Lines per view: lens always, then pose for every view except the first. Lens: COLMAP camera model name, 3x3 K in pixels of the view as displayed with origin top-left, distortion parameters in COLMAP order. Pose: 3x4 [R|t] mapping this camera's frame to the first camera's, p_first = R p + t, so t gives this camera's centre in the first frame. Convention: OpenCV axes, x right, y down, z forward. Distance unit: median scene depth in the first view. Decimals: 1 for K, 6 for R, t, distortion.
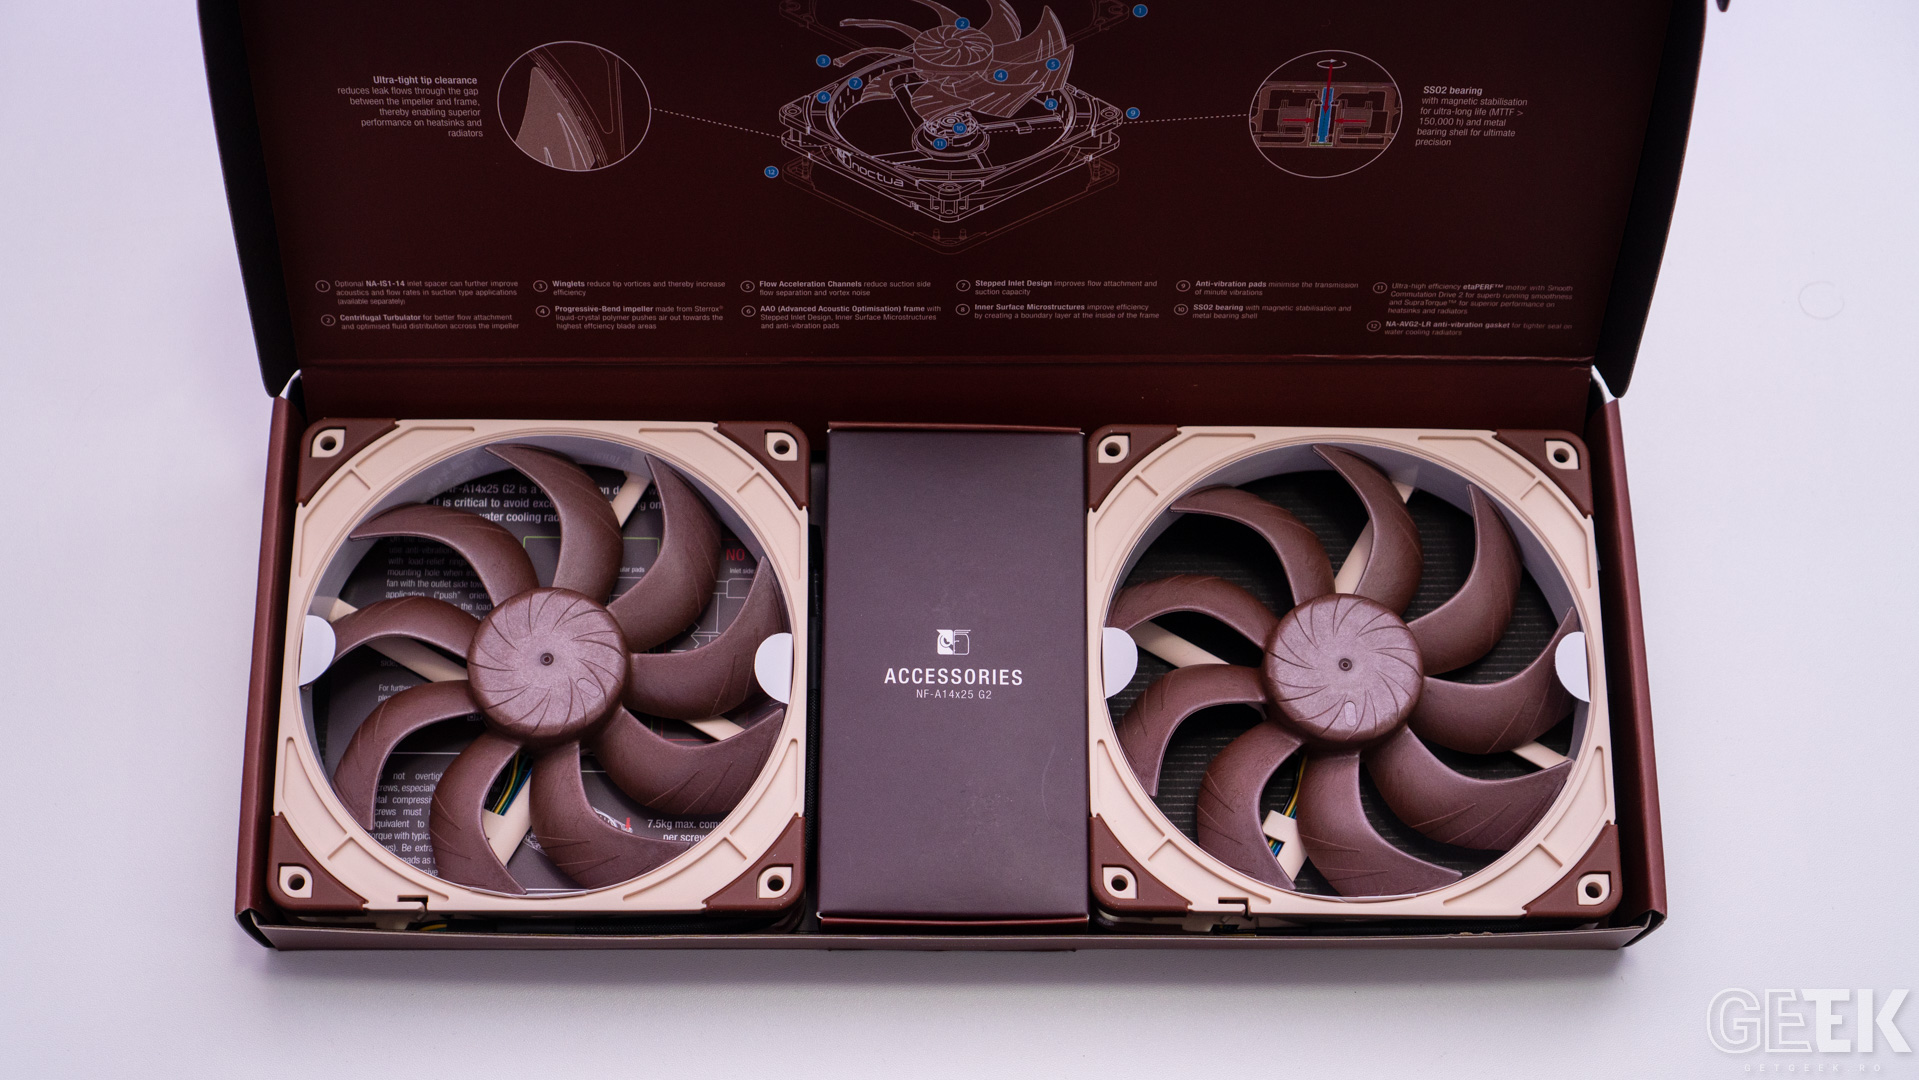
lens RADIAL K [[2924.2, 0, 956.5], [0, 2924.2, 612.9], [0, 0, 1]] dist [0.002235, 0.000000]
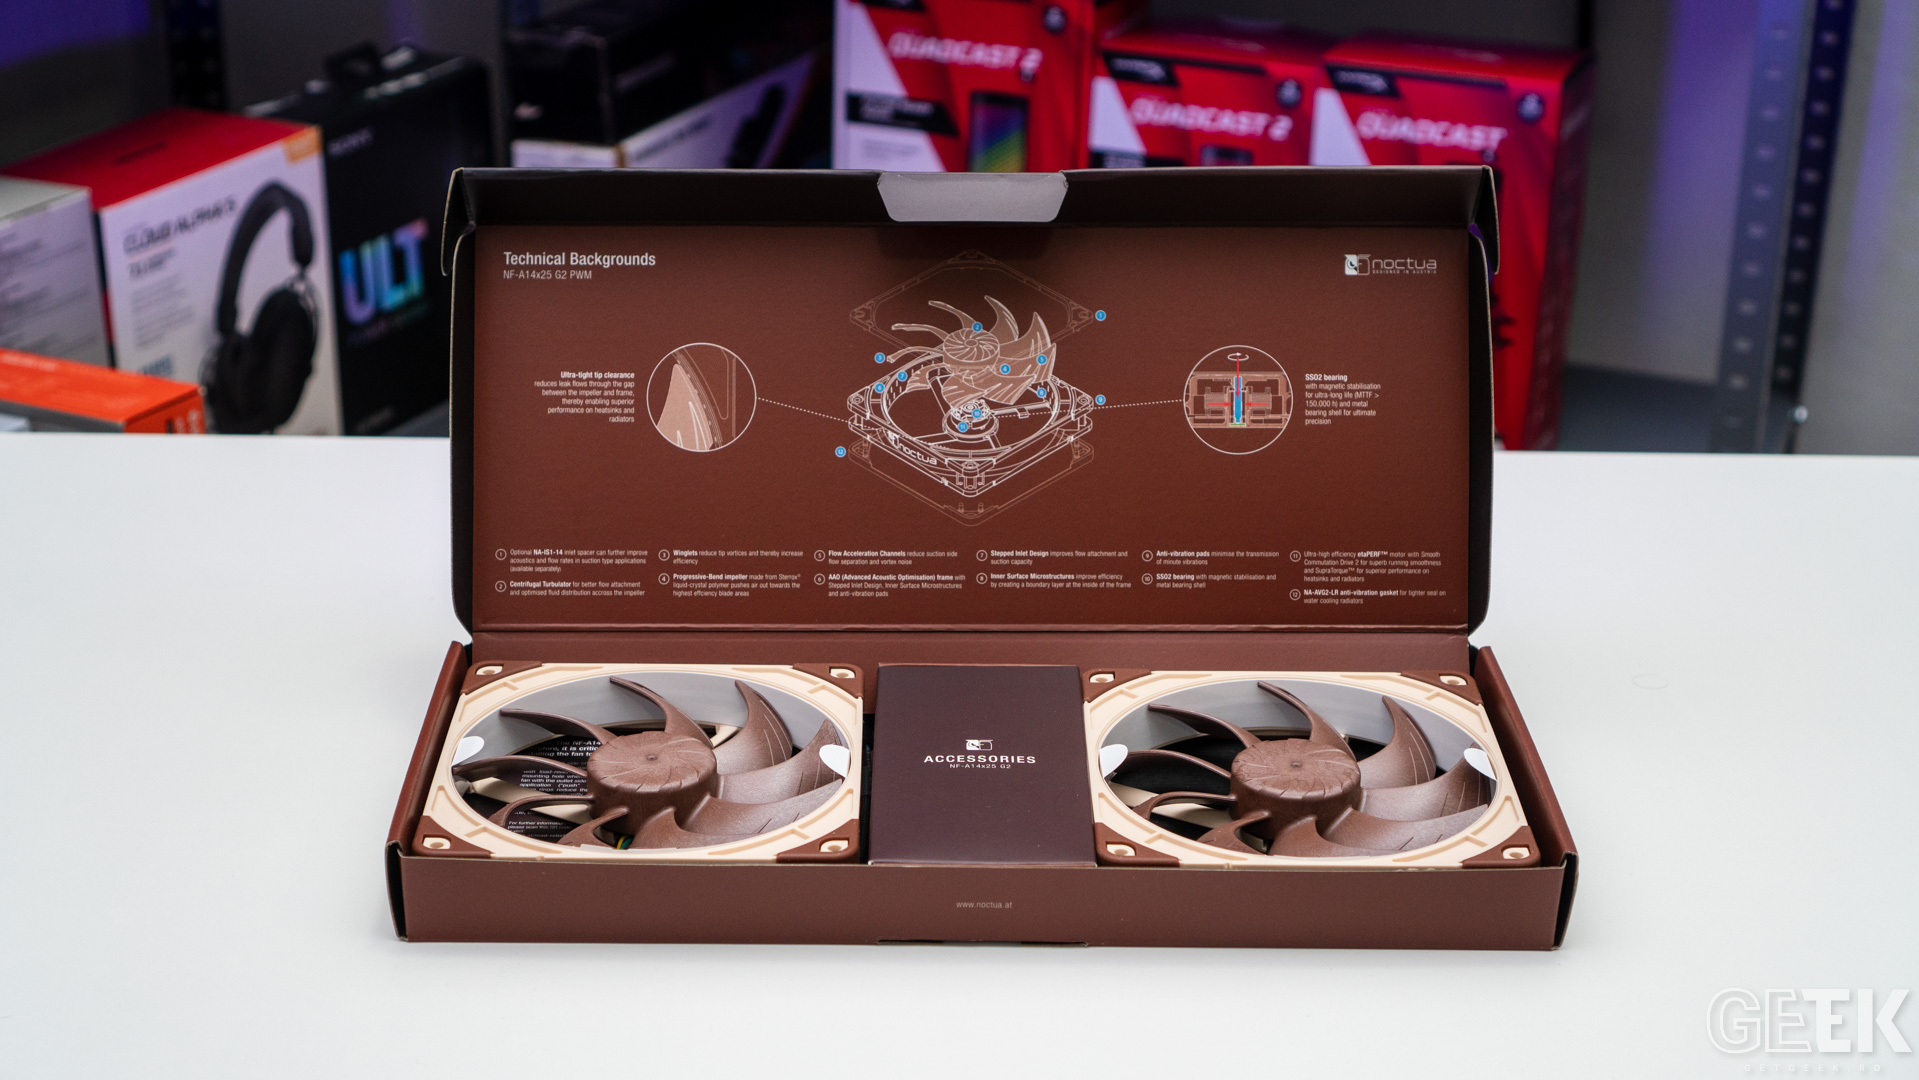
lens RADIAL K [[2924.2, 0, 973.6], [0, 2924.2, 618.7], [0, 0, 1]] dist [0.002235, 0.000000]
pose [[0.999845, -0.015419, 0.008529, -0.013121], [0.016957, 0.710383, -0.703611, 0.837742], [0.004790, 0.703646, 0.710534, 0.074819]]
